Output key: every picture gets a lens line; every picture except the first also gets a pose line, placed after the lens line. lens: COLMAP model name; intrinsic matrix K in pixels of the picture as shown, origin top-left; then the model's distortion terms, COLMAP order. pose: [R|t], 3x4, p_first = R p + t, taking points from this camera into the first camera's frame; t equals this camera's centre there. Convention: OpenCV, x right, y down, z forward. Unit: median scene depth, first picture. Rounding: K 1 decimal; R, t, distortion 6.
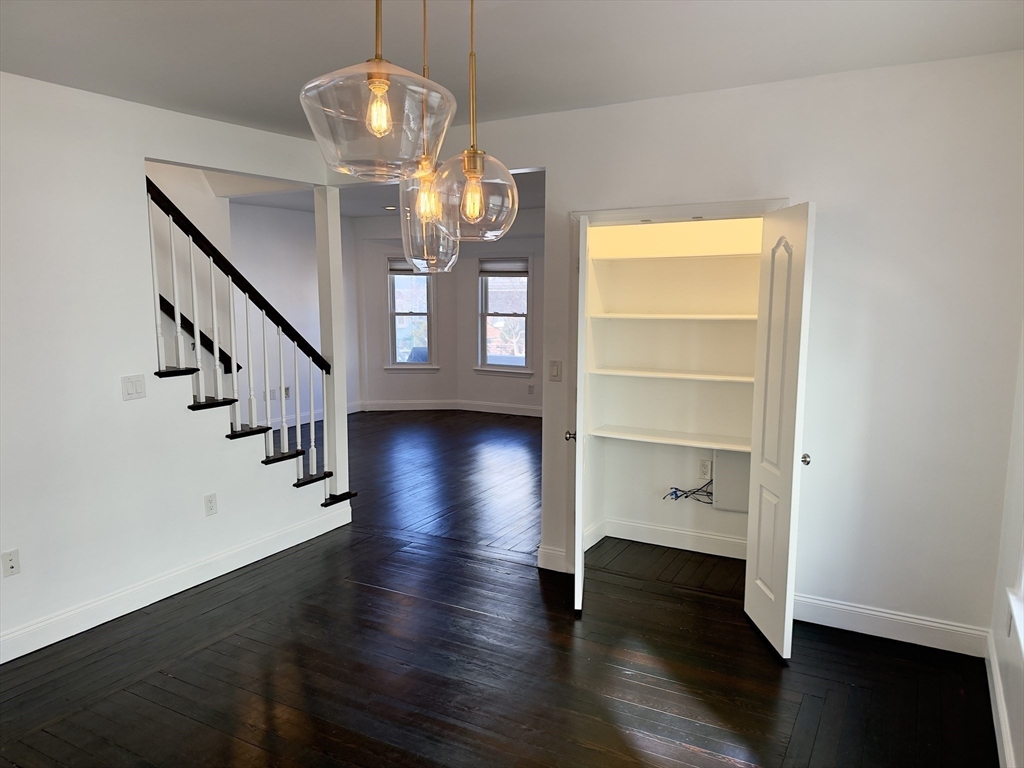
lens RADIAL K [[737.7, 0, 517.3], [0, 737.7, 382.9], [0, 0, 1]] dist [0.054433, -0.004915]
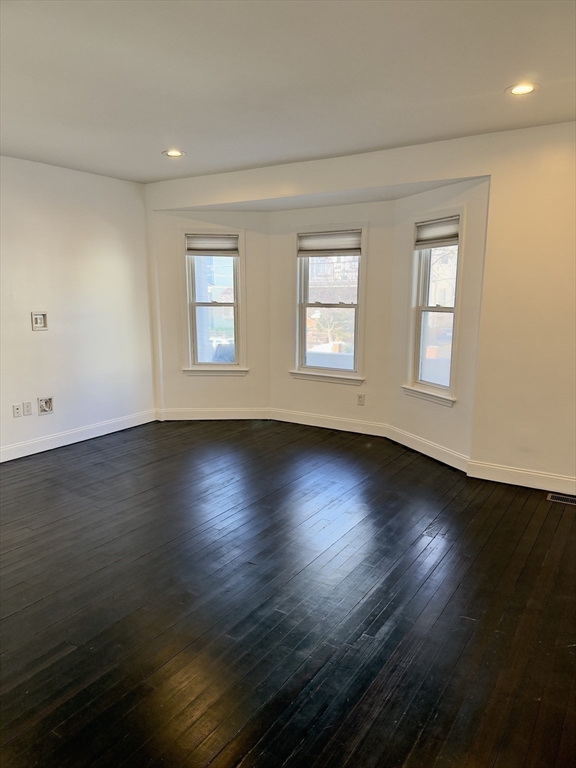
lens RADIAL K [[553.2, 0, 284.2], [0, 553.2, 390.7], [0, 0, 1]] dist [0.054433, -0.004915]
pose [[0.997004, 0.013186, -0.076216, -0.017978], [-0.008903, 0.998376, 0.056272, -0.032604], [0.076834, -0.055425, 0.995502, 0.385649]]
